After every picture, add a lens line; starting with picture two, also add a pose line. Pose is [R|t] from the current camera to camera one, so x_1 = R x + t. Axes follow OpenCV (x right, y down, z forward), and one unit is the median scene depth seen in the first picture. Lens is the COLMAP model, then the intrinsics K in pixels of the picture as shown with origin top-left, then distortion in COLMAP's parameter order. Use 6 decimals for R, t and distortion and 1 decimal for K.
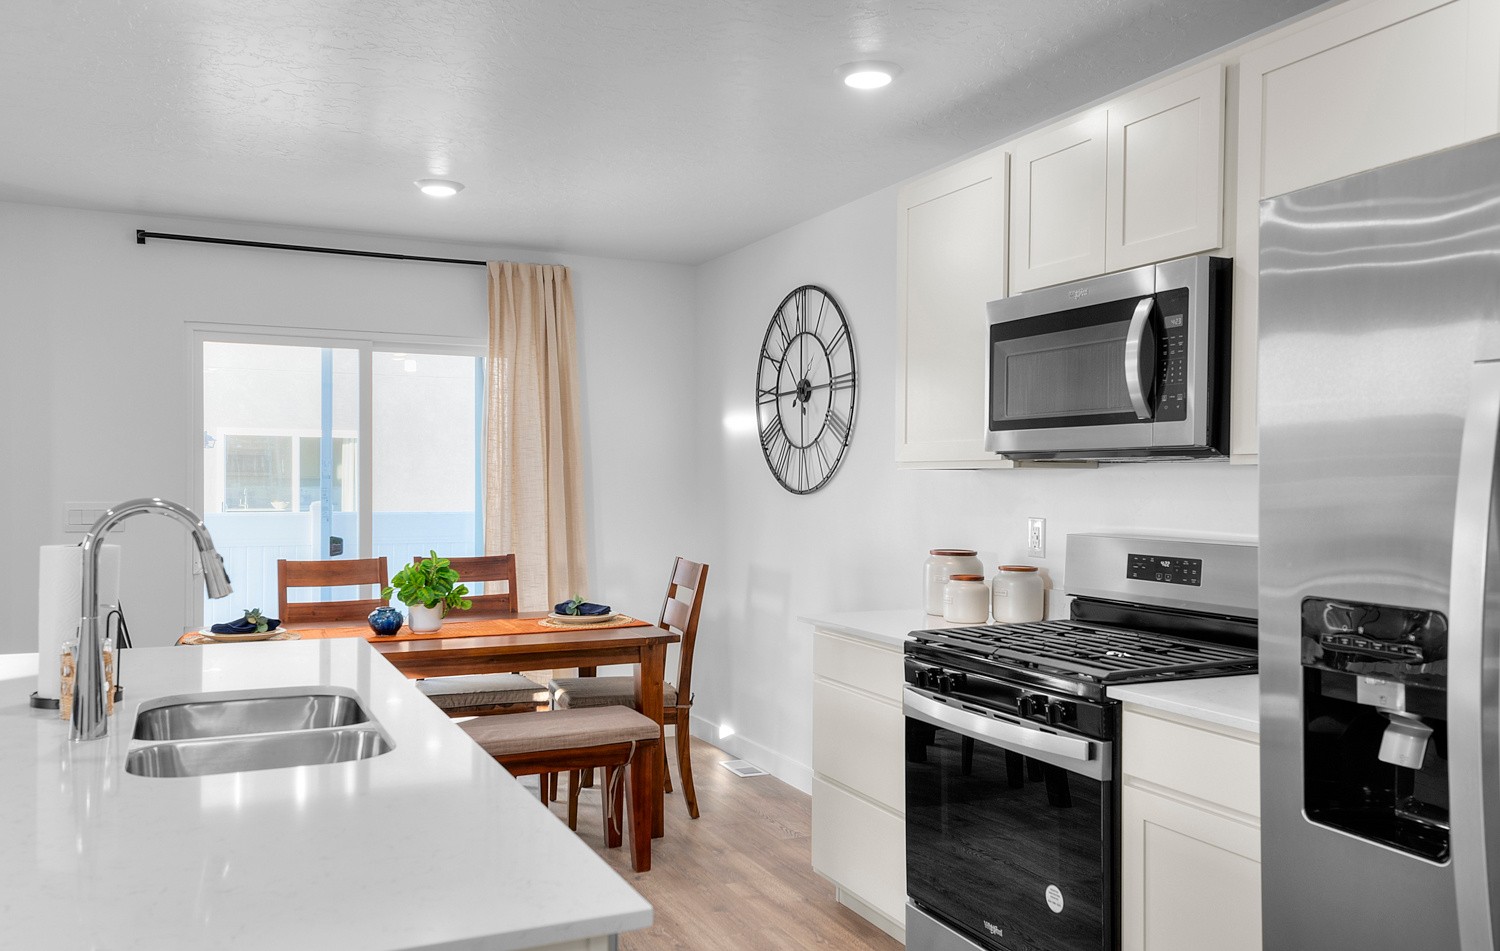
lens RADIAL K [[1183.3, 0, 750.0], [0, 1183.3, 475.5], [0, 0, 1]] dist [0.046018, 0.000697]
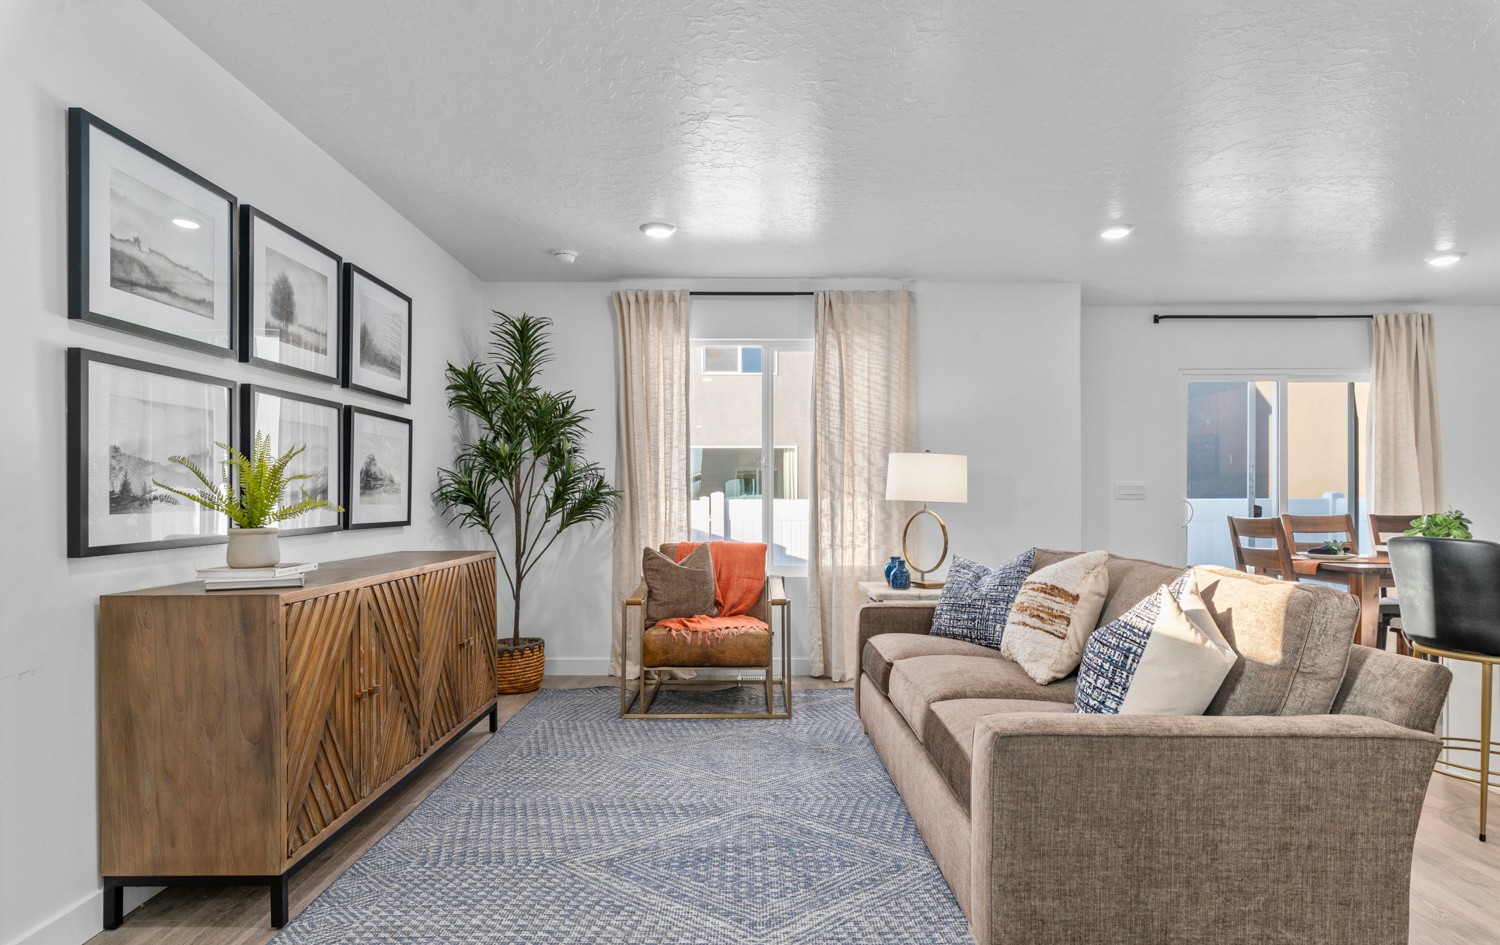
lens RADIAL K [[815.8, 0, 752.8], [0, 815.8, 505.6], [0, 0, 1]] dist [0.001055, 0.000270]
pose [[0.910178, -0.005141, -0.414186, -0.589062], [0.008351, 0.999947, 0.005939, 0.046954], [0.414134, -0.008864, 0.910173, -0.257410]]
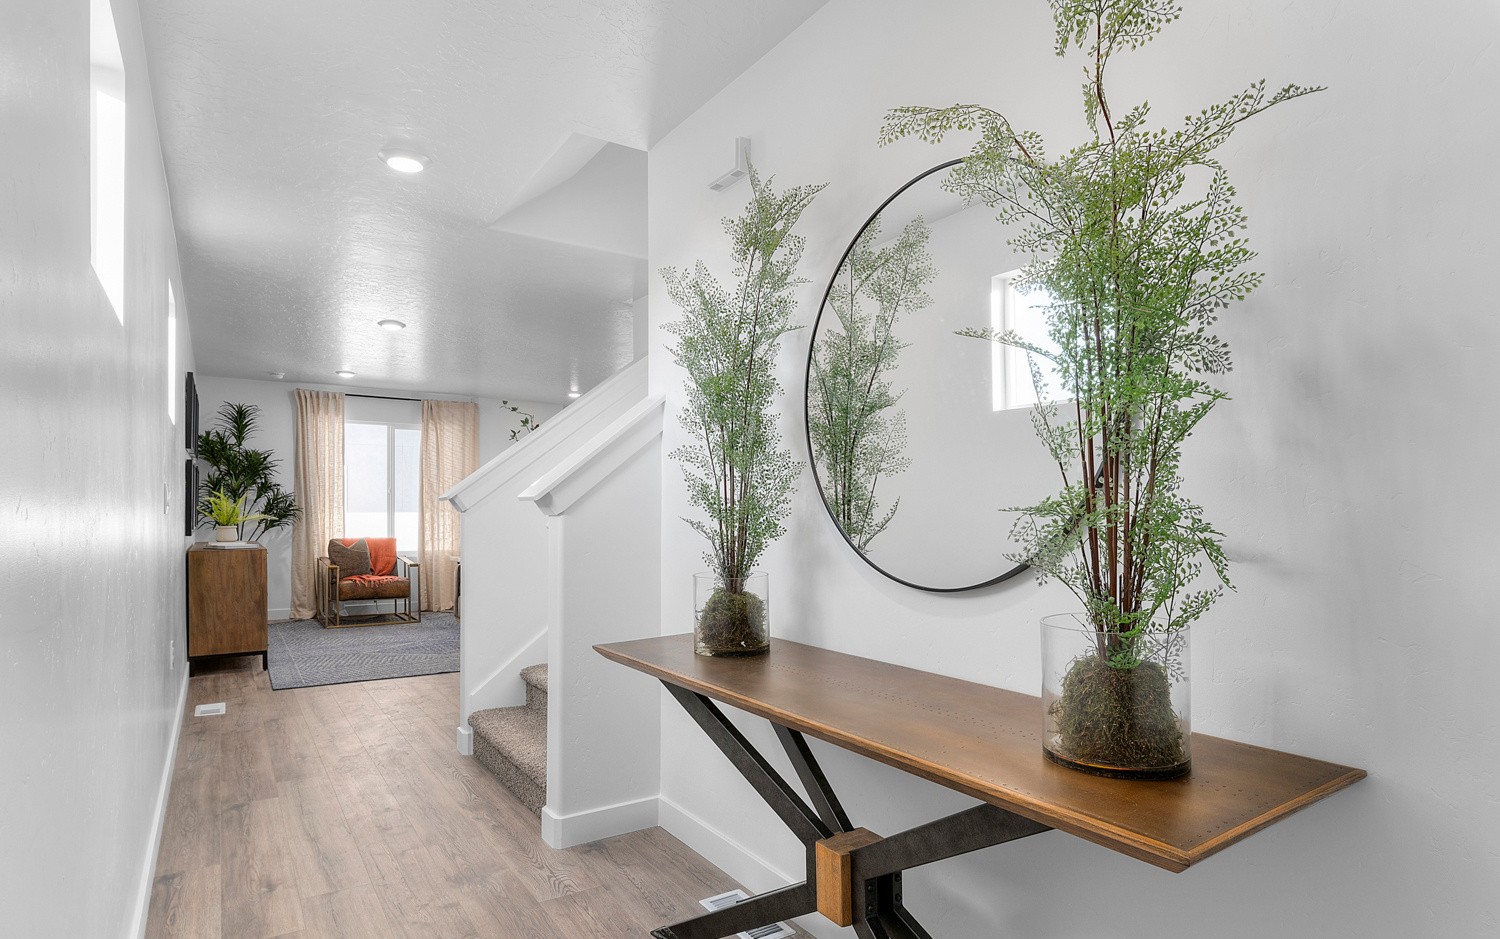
lens RADIAL K [[790.2, 0, 751.6], [0, 790.2, 520.6], [0, 0, 1]] dist [0.000230, -0.000150]
pose [[0.987858, -0.005398, 0.155264, -0.476099], [0.003258, 0.999896, 0.014034, 0.038918], [-0.155324, -0.013358, 0.987773, -1.211502]]
